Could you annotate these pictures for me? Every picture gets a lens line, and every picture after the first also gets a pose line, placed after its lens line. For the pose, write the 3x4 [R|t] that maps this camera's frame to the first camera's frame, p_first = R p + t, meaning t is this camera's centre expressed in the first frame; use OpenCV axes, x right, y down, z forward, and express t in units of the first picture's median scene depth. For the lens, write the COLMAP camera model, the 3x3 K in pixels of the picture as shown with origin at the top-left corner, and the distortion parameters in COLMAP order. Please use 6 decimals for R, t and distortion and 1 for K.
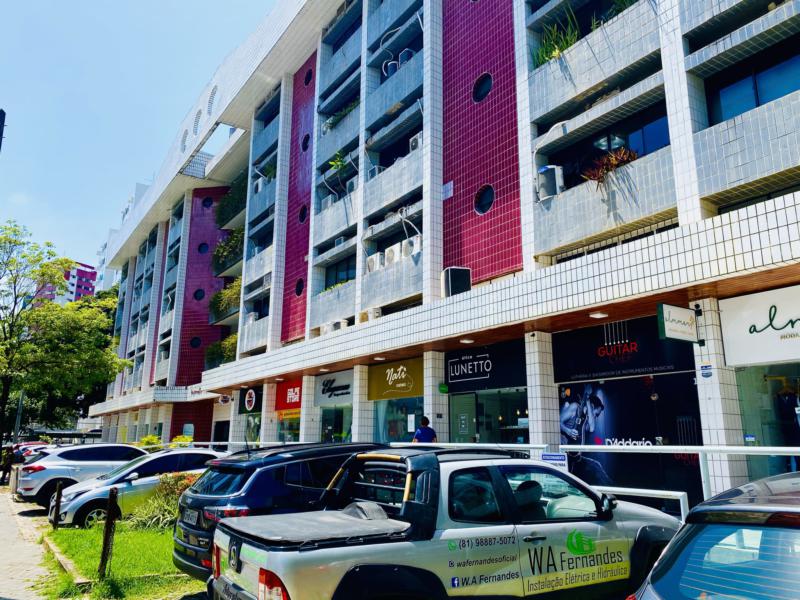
lens RADIAL K [[605.8, 0, 399.5], [0, 605.8, 298.1], [0, 0, 1]] dist [0.018473, -0.015991]
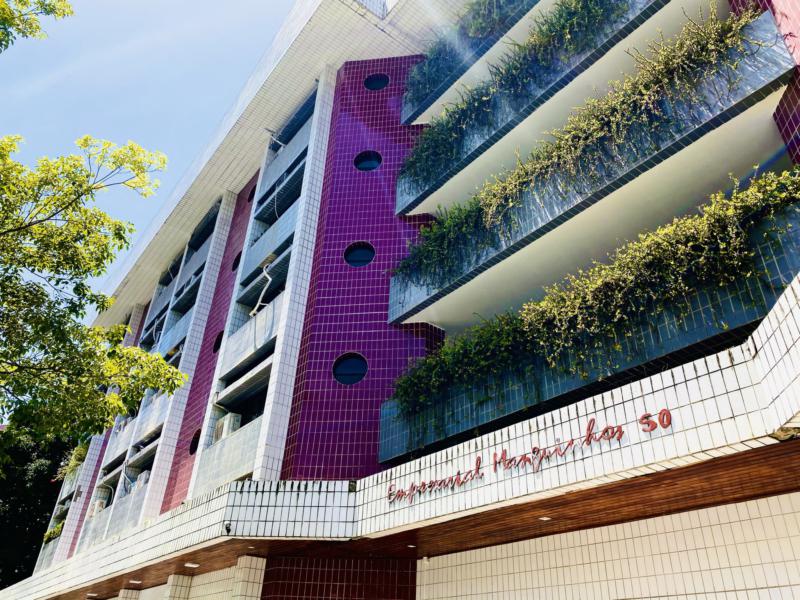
lens RADIAL K [[605.8, 0, 399.6], [0, 605.8, 302.6], [0, 0, 1]] dist [0.018473, -0.015991]
pose [[0.997450, 0.056785, 0.043236, -0.721852], [-0.039941, 0.946158, -0.321232, 0.326470], [-0.059149, 0.318686, 0.946013, 1.472970]]
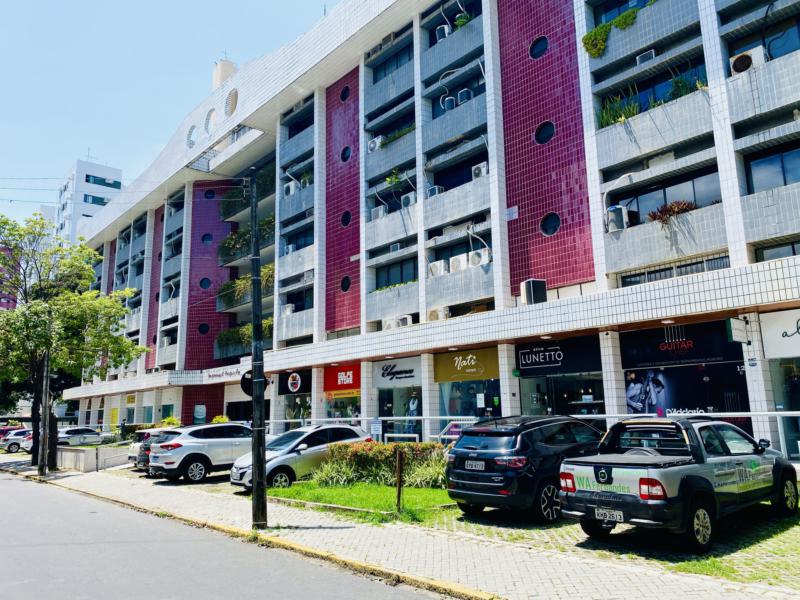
lens RADIAL K [[605.8, 0, 395.6], [0, 605.8, 300.2], [0, 0, 1]] dist [0.018473, -0.015991]
pose [[0.991084, 0.000030, 0.133240, -0.322148], [-0.005691, 0.999097, 0.042108, -0.051432], [-0.133119, -0.042490, 0.990189, -0.202581]]
